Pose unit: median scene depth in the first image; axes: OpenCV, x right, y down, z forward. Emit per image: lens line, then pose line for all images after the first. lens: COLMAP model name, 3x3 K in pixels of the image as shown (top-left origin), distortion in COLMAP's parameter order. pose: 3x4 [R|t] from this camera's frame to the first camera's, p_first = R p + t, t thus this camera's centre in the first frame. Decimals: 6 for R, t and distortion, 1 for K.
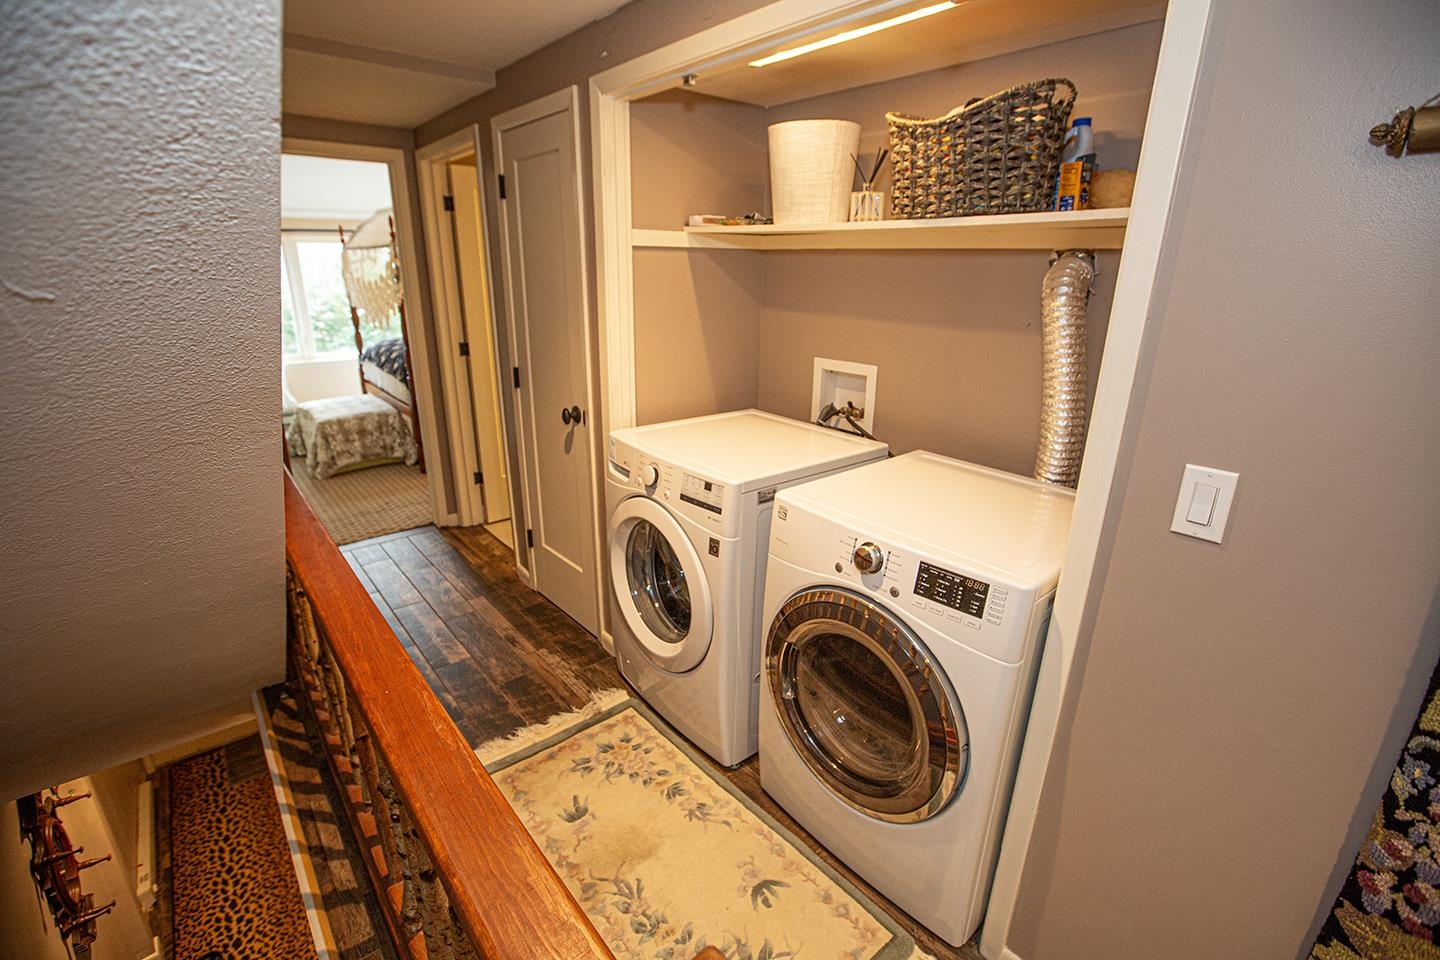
lens RADIAL K [[653.3, 0, 716.9], [0, 653.3, 481.6], [0, 0, 1]] dist [-0.000363, 0.000866]
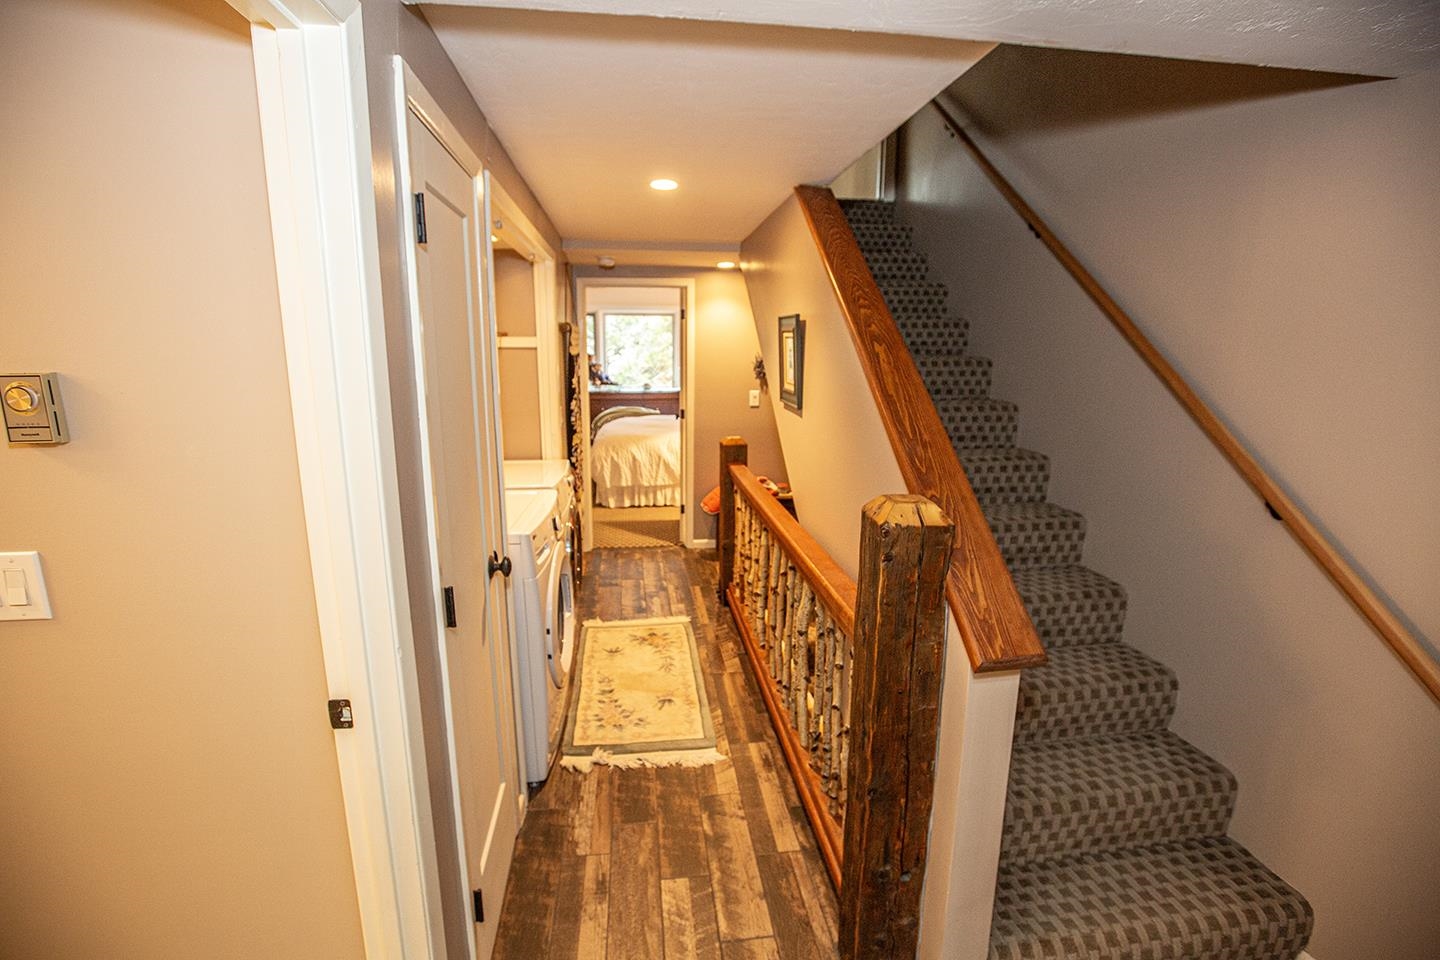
lens RADIAL K [[653.3, 0, 719.3], [0, 653.3, 483.1], [0, 0, 1]] dist [-0.000363, 0.000866]
pose [[-0.842268, -0.119358, 0.525679, -0.856269], [0.157749, 0.877914, 0.452087, -0.499763], [-0.515461, 0.463704, -0.720610, 1.443276]]
